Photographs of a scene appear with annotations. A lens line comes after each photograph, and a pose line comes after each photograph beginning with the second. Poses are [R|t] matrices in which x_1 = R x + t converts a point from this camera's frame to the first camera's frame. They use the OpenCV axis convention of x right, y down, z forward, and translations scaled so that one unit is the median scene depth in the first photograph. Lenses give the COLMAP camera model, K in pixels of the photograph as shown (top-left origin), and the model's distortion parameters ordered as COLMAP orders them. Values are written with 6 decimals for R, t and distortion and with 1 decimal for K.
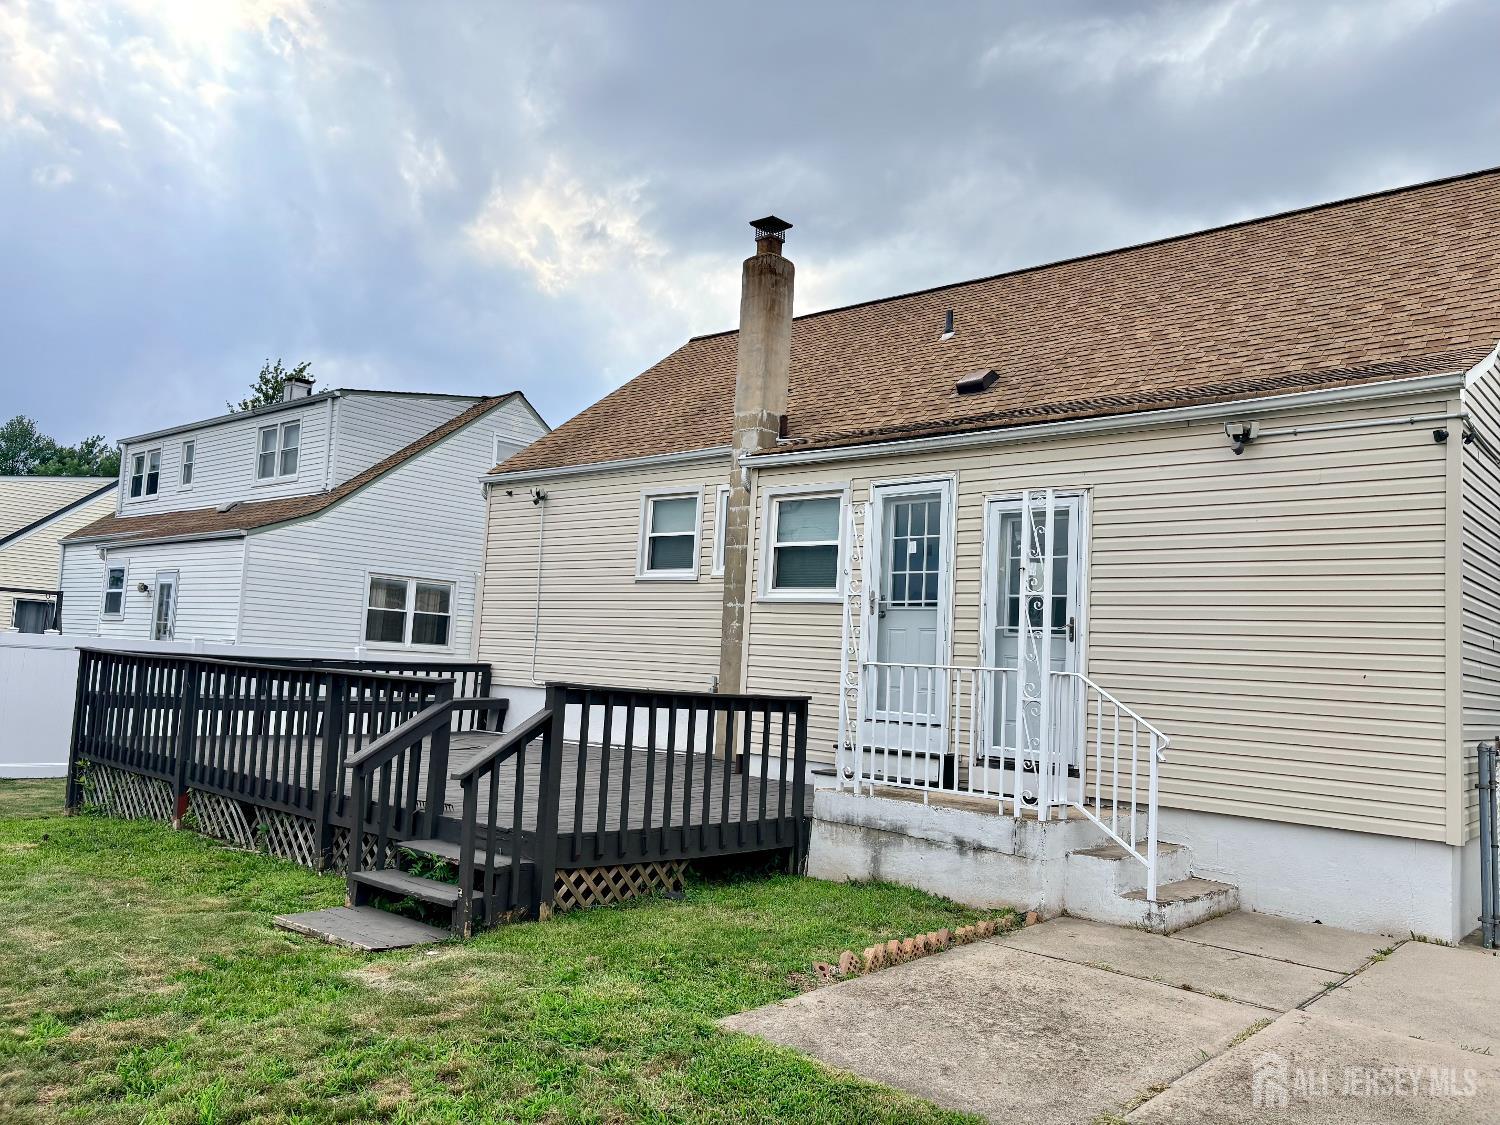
lens RADIAL K [[1118.6, 0, 745.2], [0, 1118.6, 569.6], [0, 0, 1]] dist [0.045253, -0.024755]
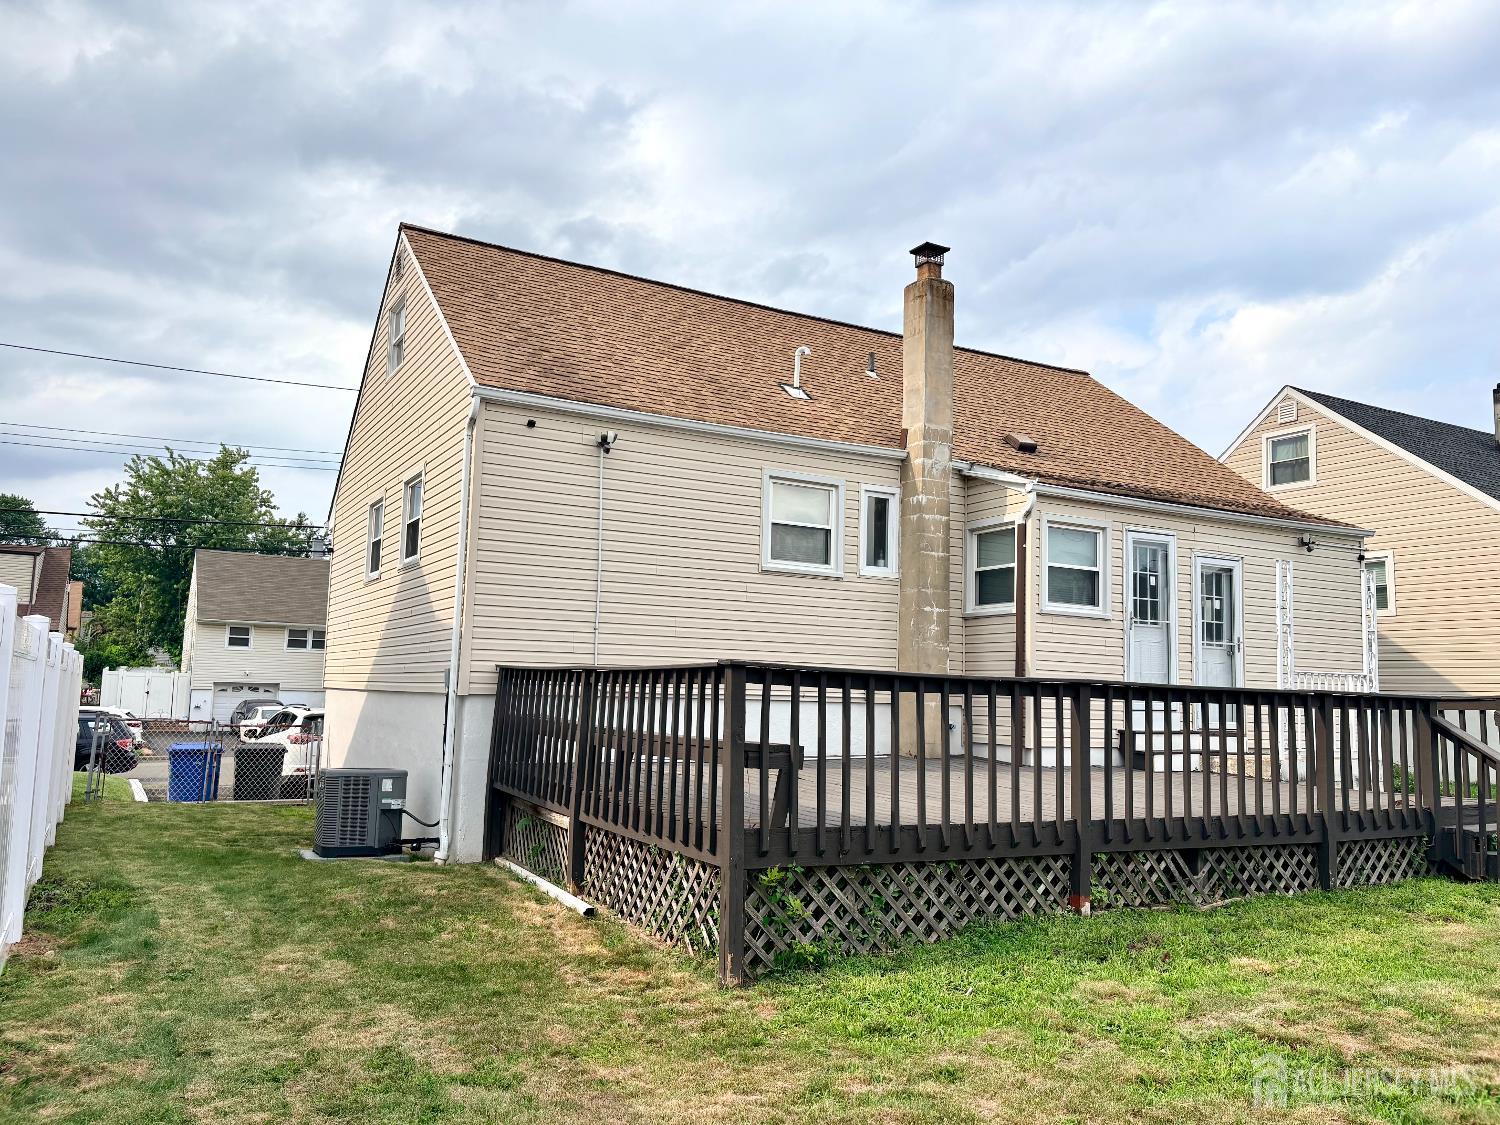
lens RADIAL K [[1118.6, 0, 746.2], [0, 1118.6, 573.1], [0, 0, 1]] dist [0.045253, -0.024755]
pose [[0.343308, 0.053199, 0.937715, -0.929904], [-0.089464, 0.995707, -0.023735, 0.033963], [-0.934952, -0.075743, 0.346594, 0.708343]]
